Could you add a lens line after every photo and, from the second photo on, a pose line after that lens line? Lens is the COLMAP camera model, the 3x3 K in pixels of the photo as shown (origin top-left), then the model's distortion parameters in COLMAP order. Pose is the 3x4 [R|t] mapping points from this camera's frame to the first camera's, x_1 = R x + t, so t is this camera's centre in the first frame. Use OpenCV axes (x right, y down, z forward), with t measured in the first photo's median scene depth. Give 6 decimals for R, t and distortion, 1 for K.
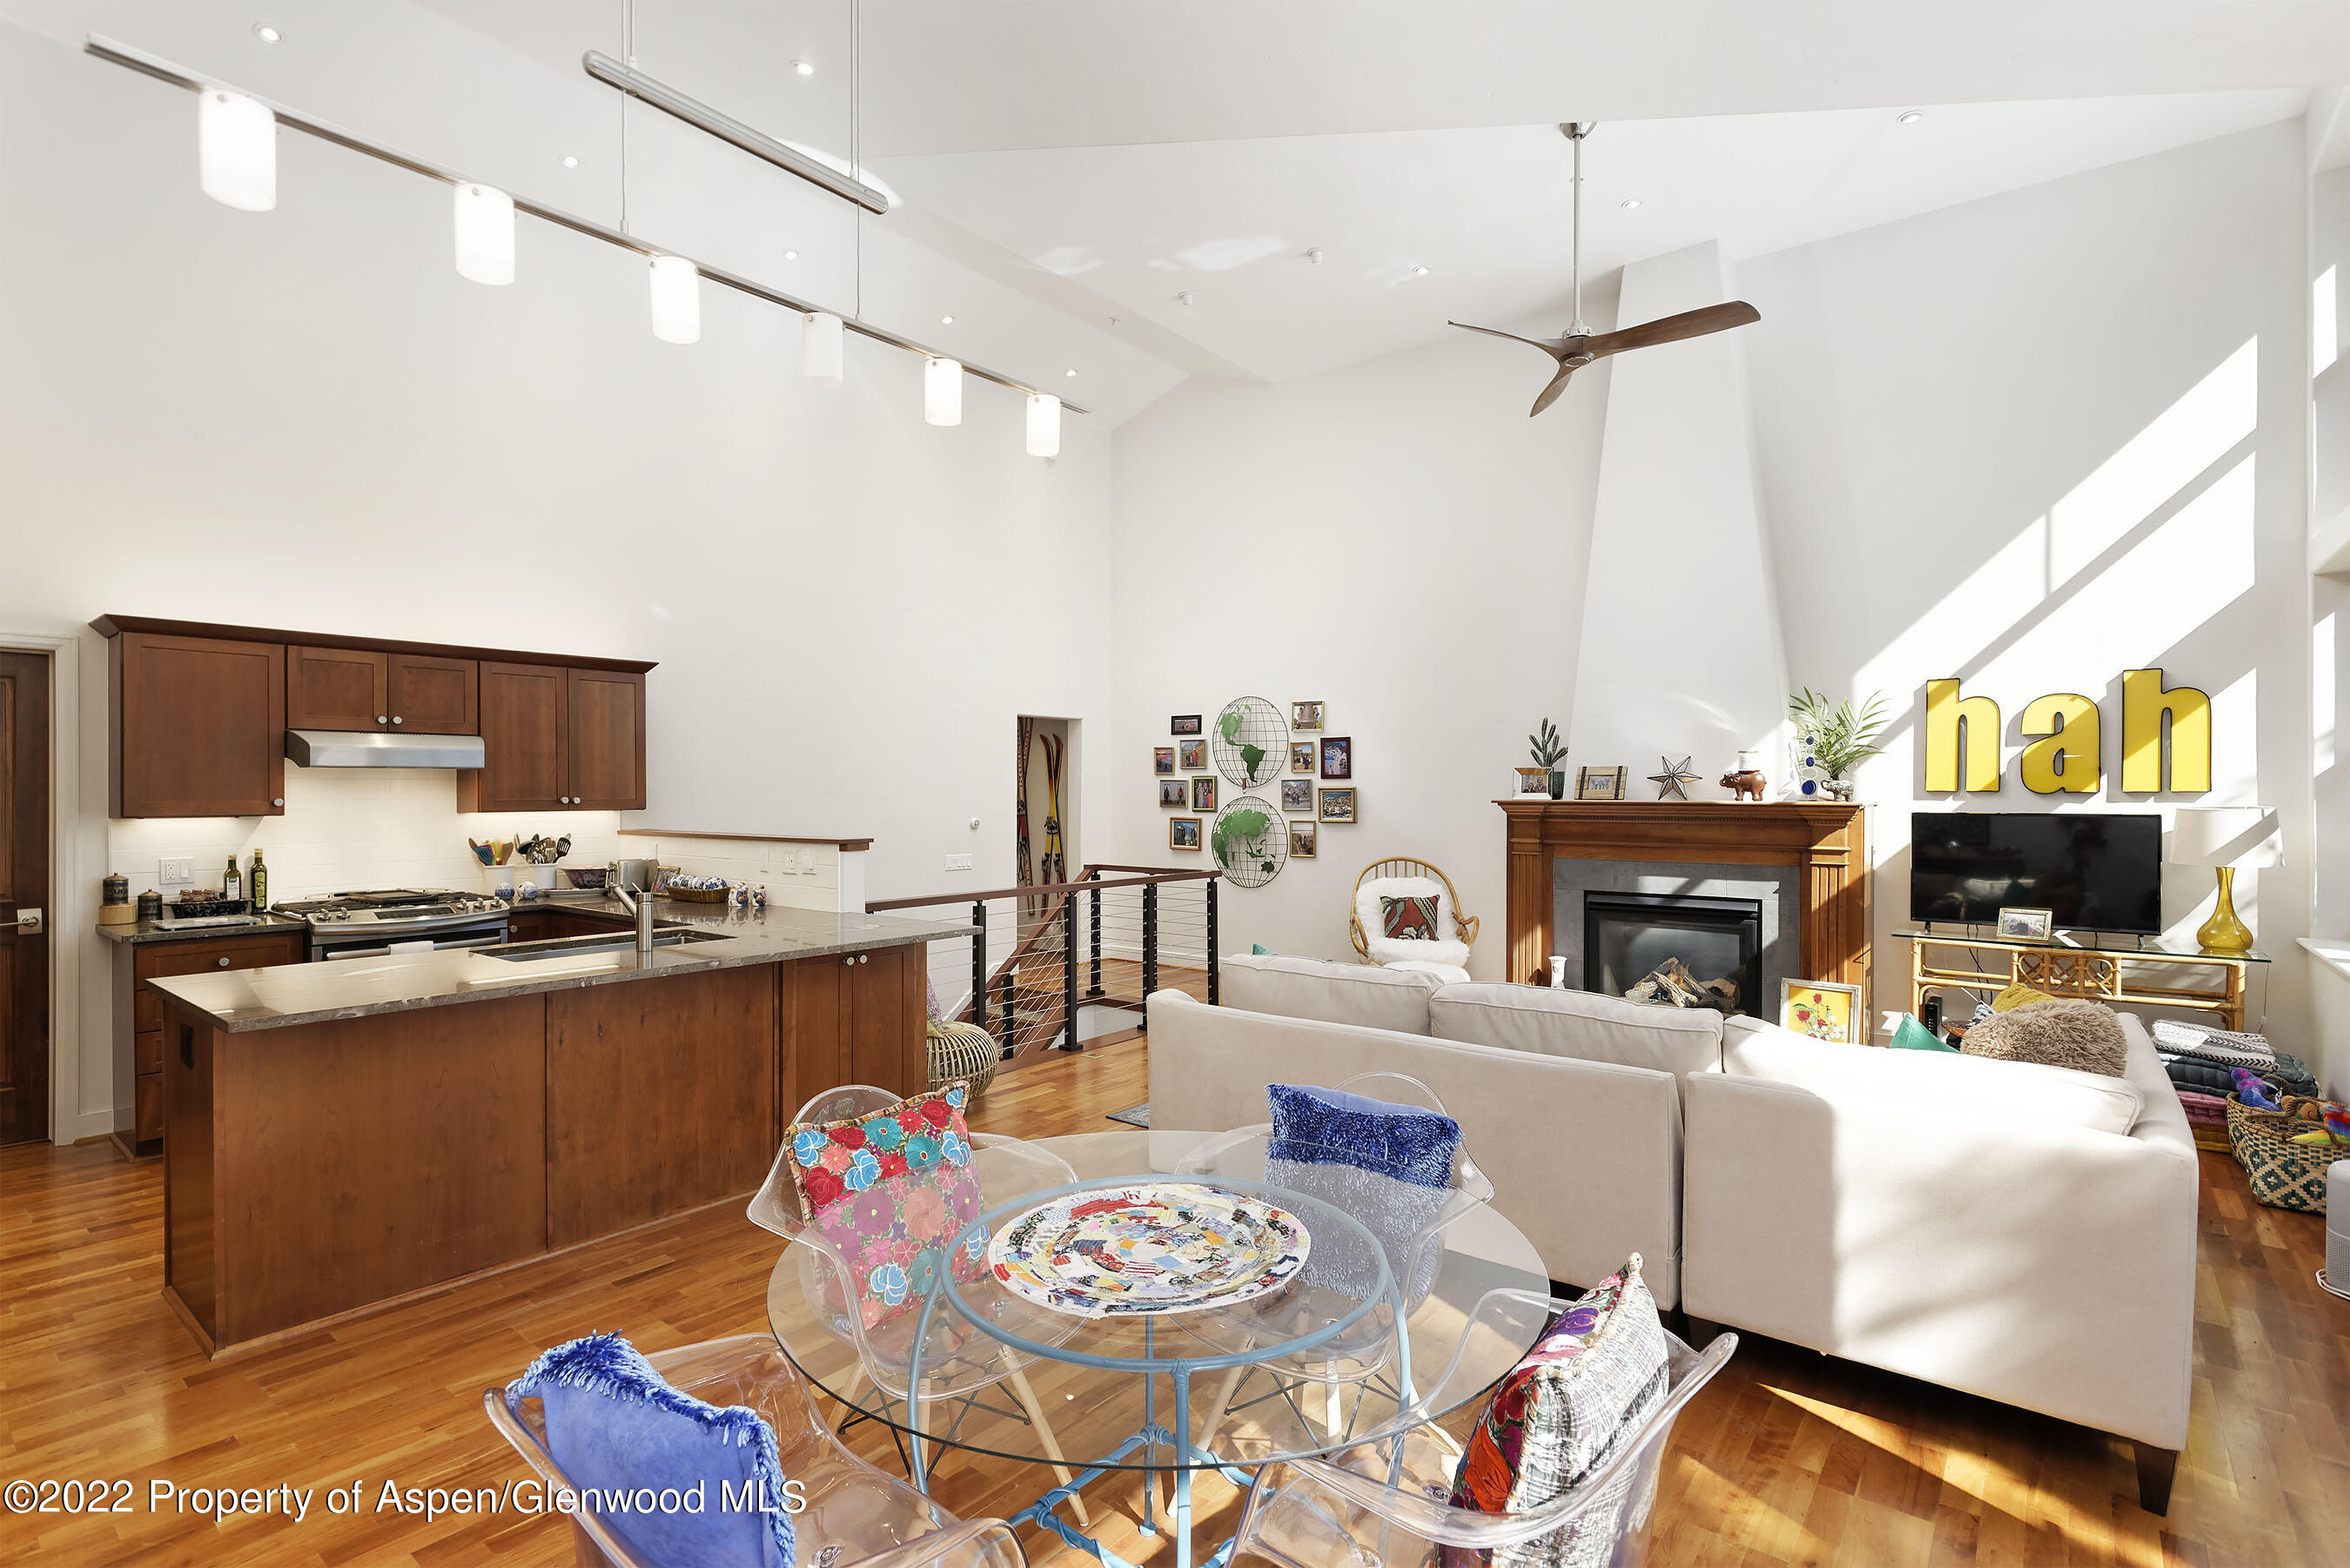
lens RADIAL K [[1114.5, 0, 1175.0], [0, 1114.5, 784.0], [0, 0, 1]] dist [0.000941, 0.000268]
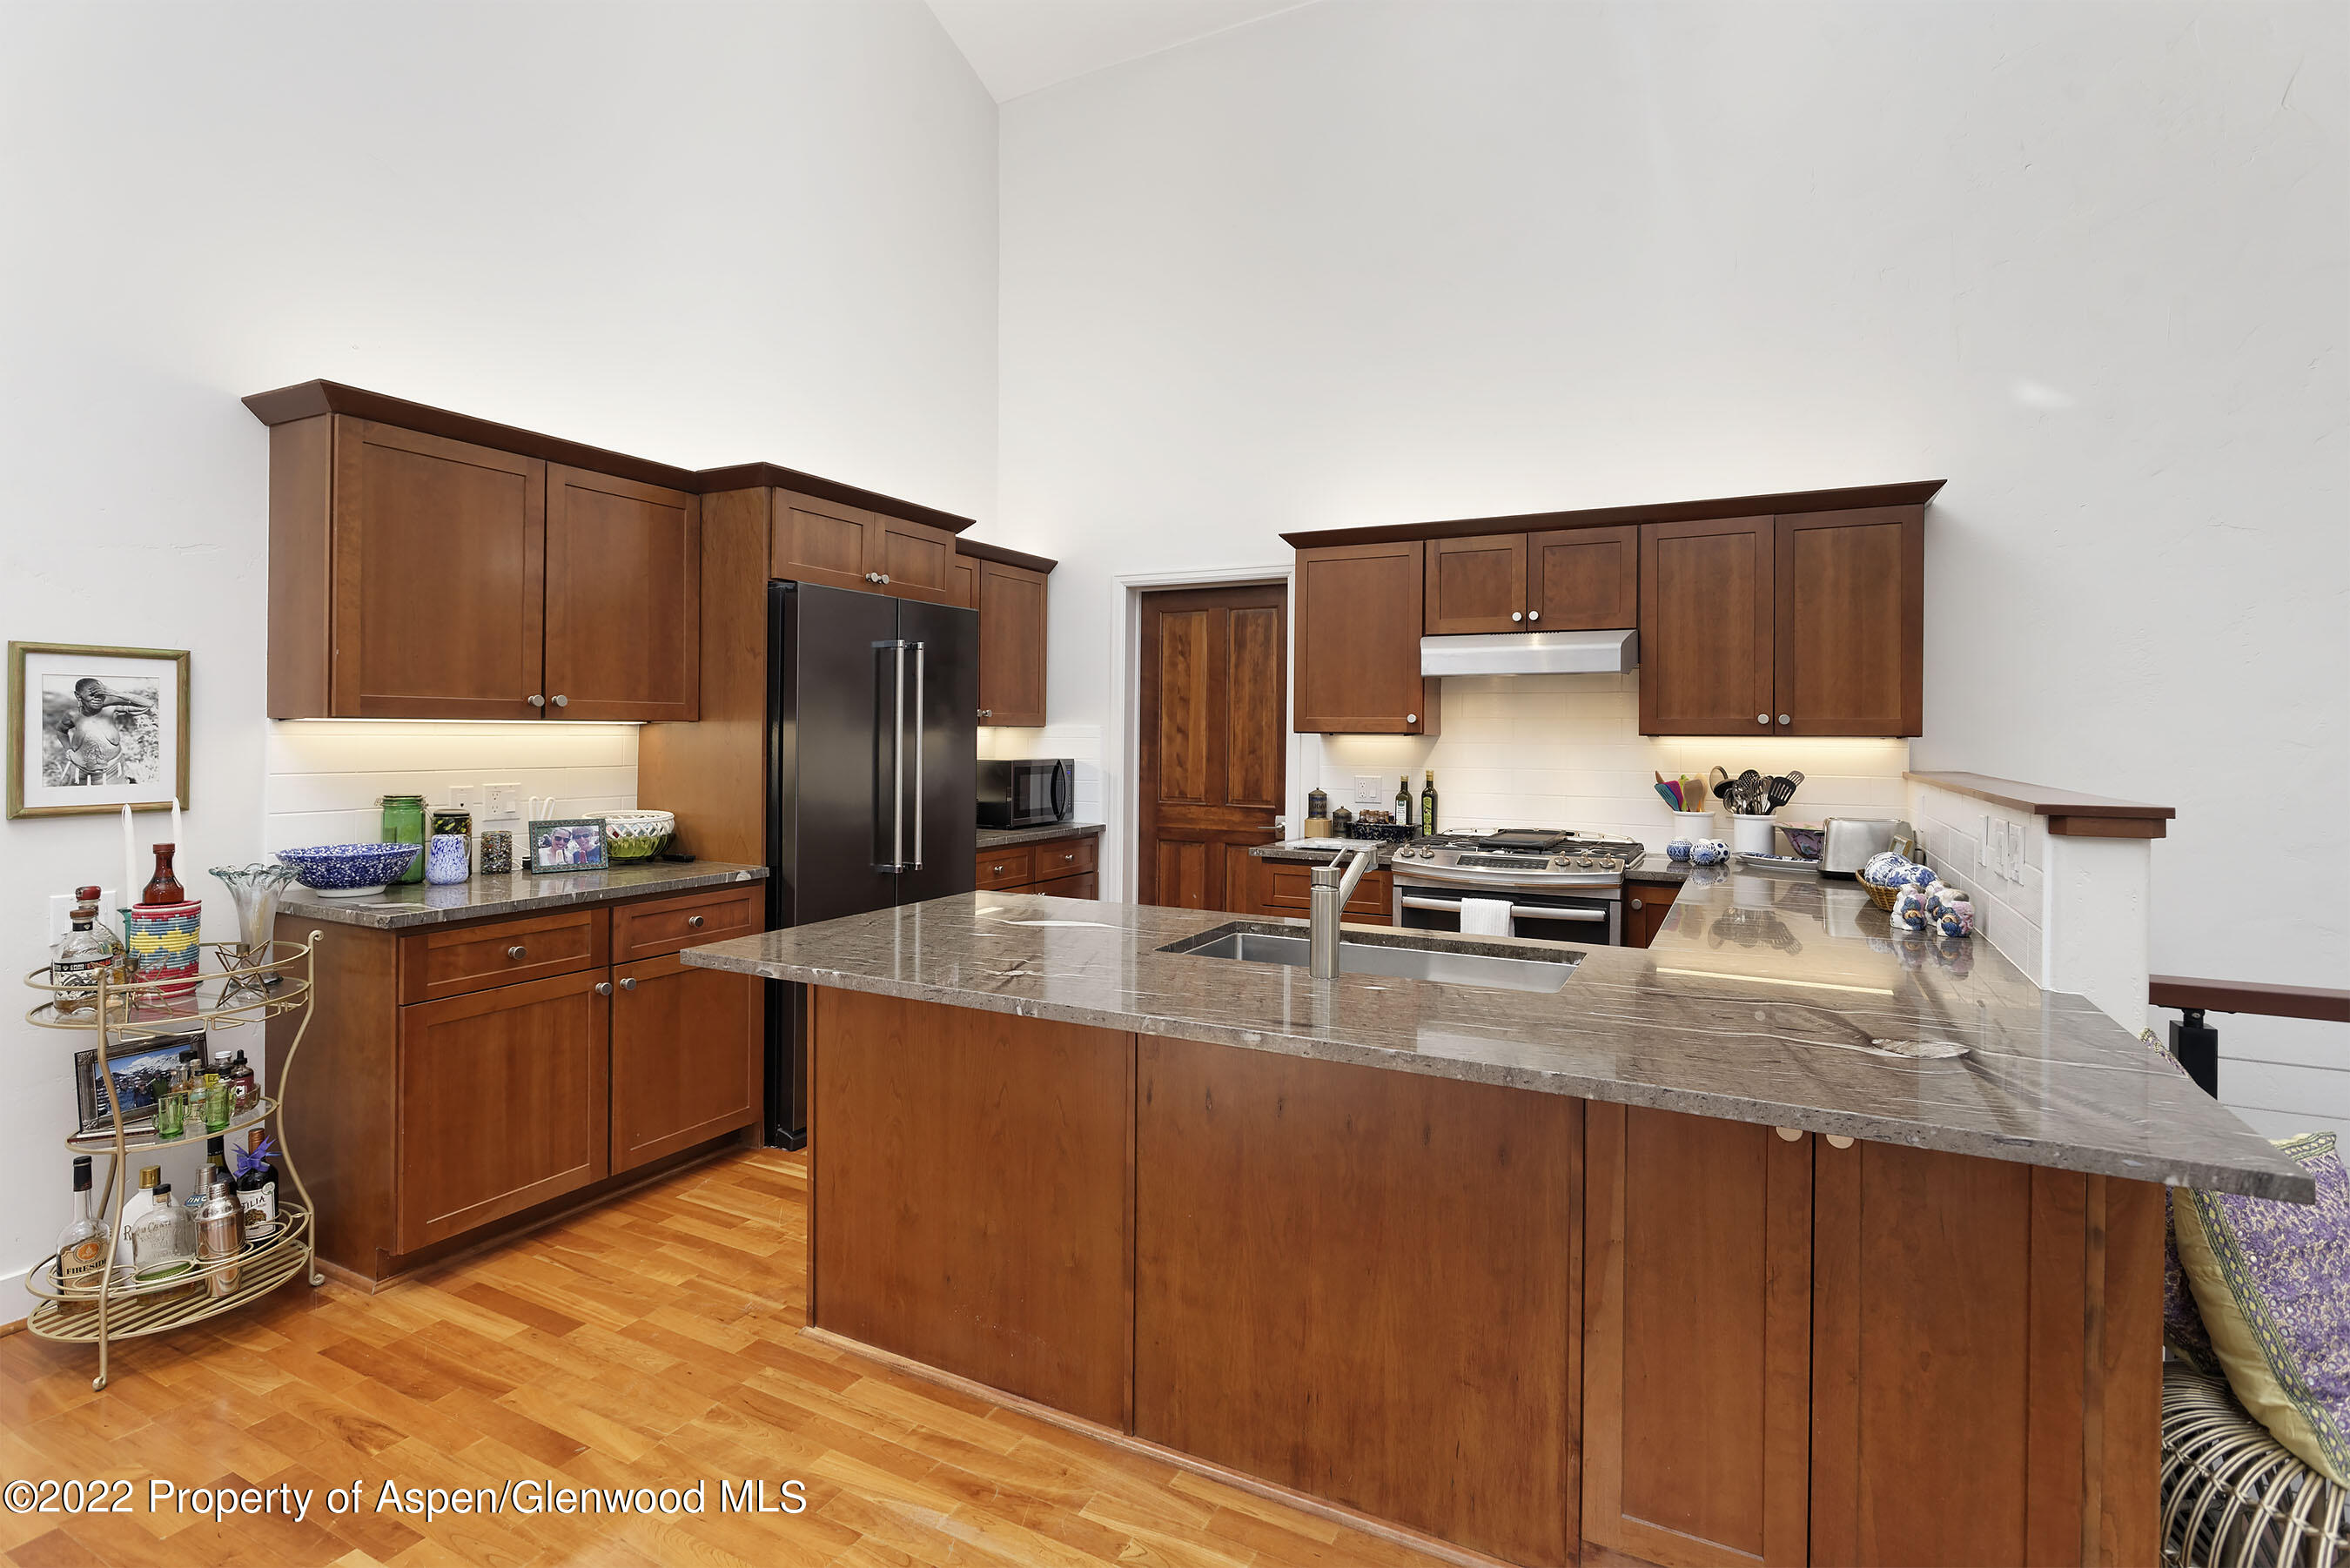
lens RADIAL K [[1102.7, 0, 1170.5], [0, 1102.7, 736.7], [0, 0, 1]] dist [0.001556, 0.000153]
pose [[0.186124, 0.007648, -0.982496, 0.020114], [-0.000607, 0.999970, 0.007669, 0.022709], [0.982526, -0.000831, 0.186123, 0.610016]]
